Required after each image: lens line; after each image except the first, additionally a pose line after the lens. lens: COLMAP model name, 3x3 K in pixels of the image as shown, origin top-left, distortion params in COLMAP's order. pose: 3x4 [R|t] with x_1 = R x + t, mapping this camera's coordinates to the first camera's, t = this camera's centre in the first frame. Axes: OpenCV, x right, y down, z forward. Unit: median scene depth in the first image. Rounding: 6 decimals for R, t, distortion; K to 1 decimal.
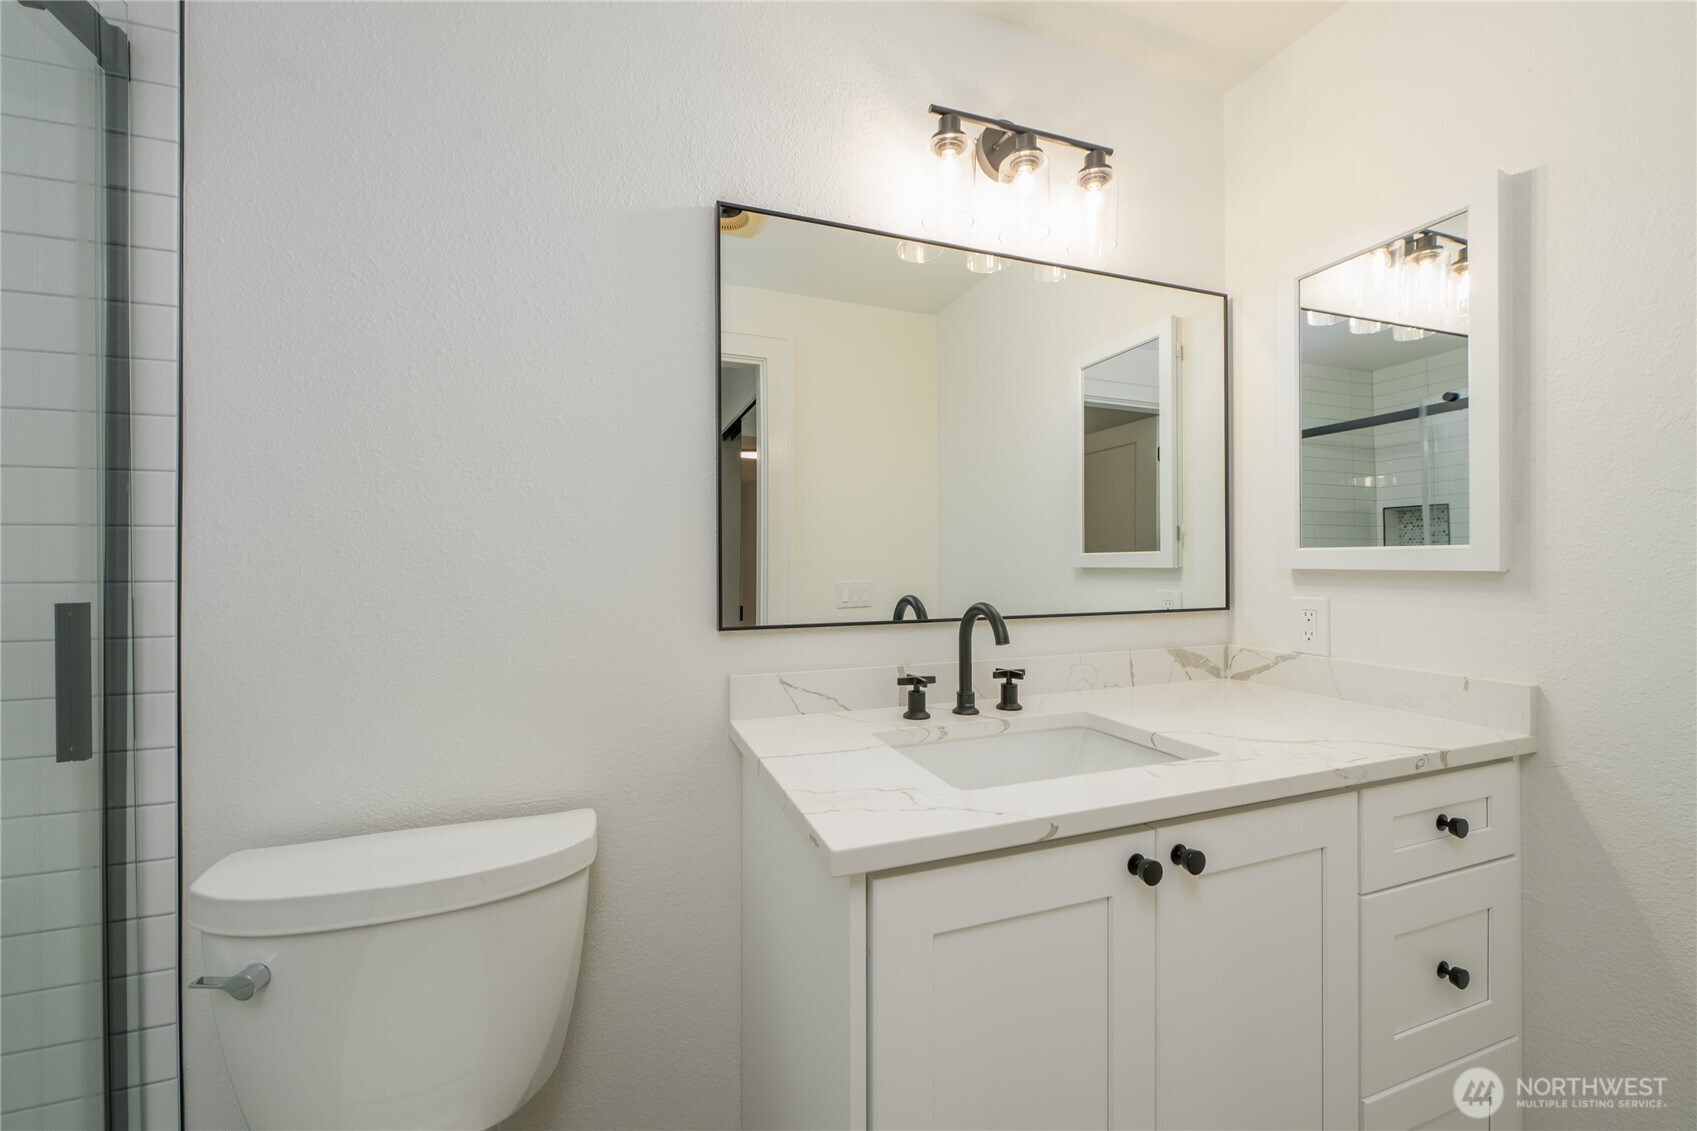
lens RADIAL K [[660.0, 0, 849.3], [0, 660.0, 563.7], [0, 0, 1]] dist [-0.000261, -0.000637]
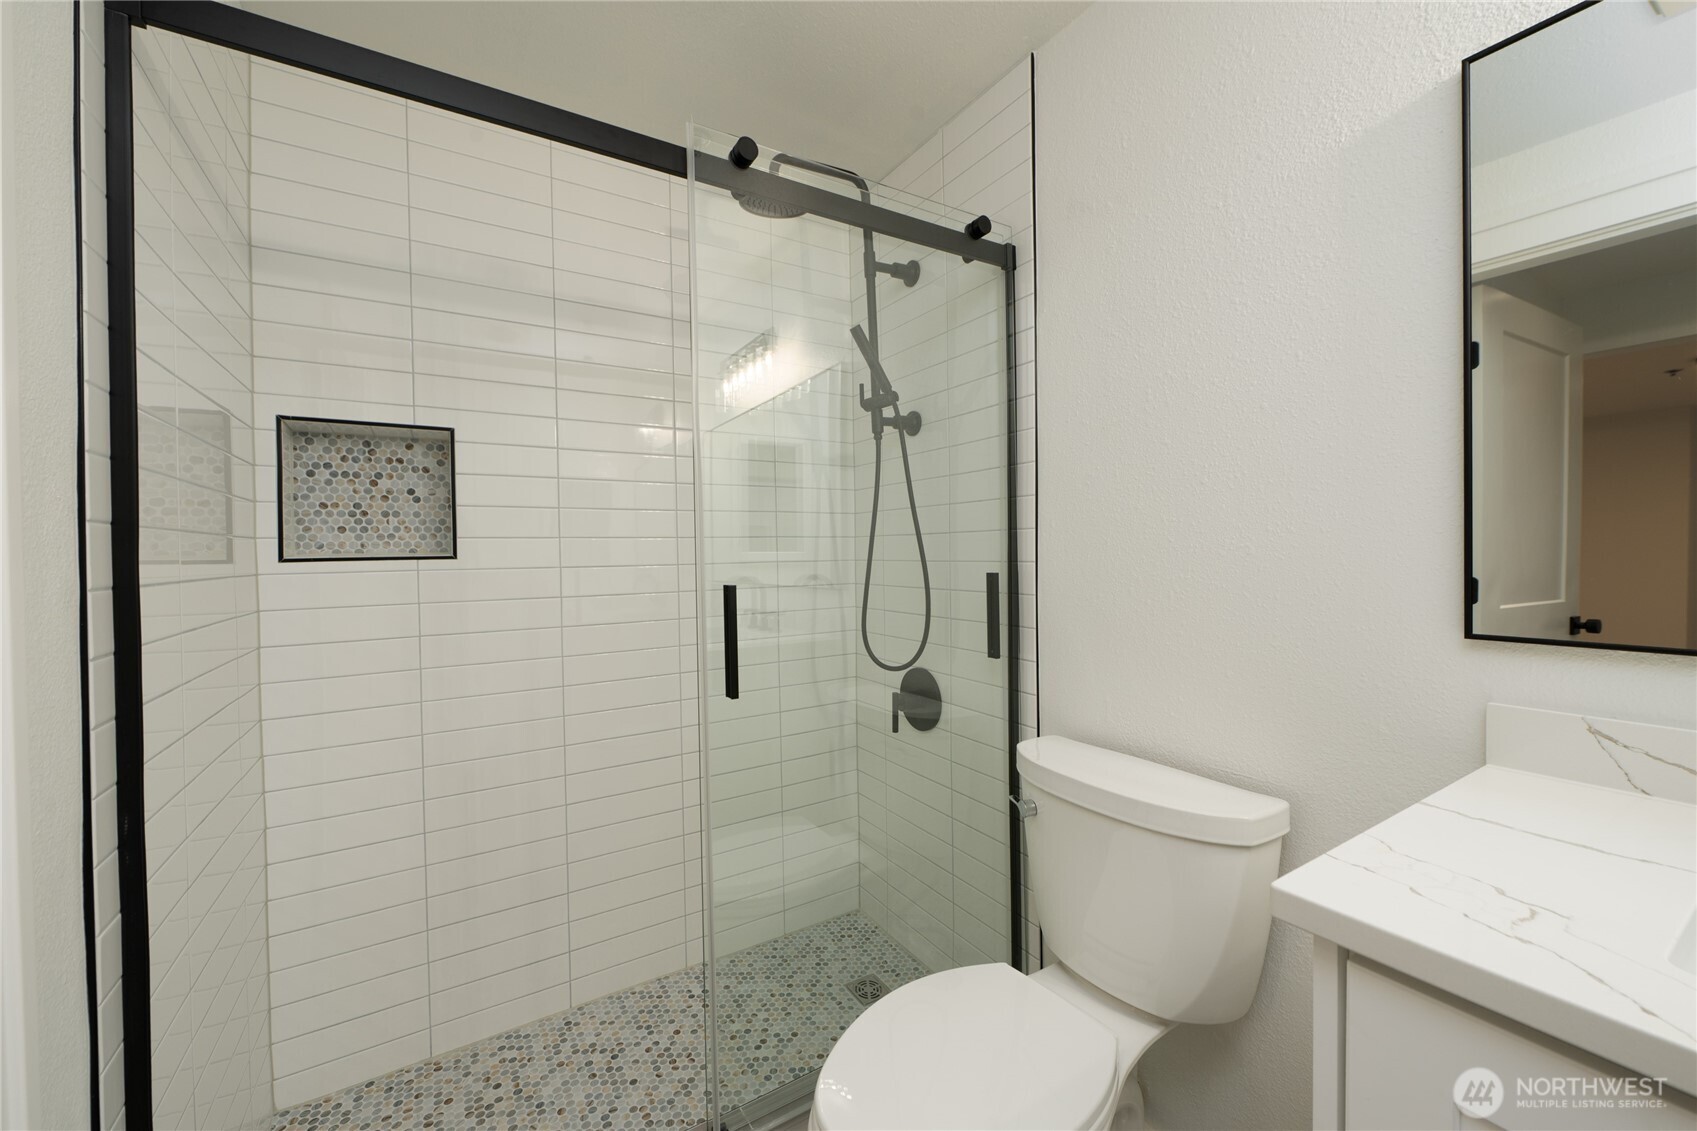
lens RADIAL K [[660.0, 0, 849.3], [0, 660.0, 563.7], [0, 0, 1]] dist [-0.000261, -0.000637]
pose [[0.206284, 0.016833, -0.978347, 0.468087], [0.008306, 0.999786, 0.018953, -0.003199], [0.978457, -0.012035, 0.206100, 0.193984]]
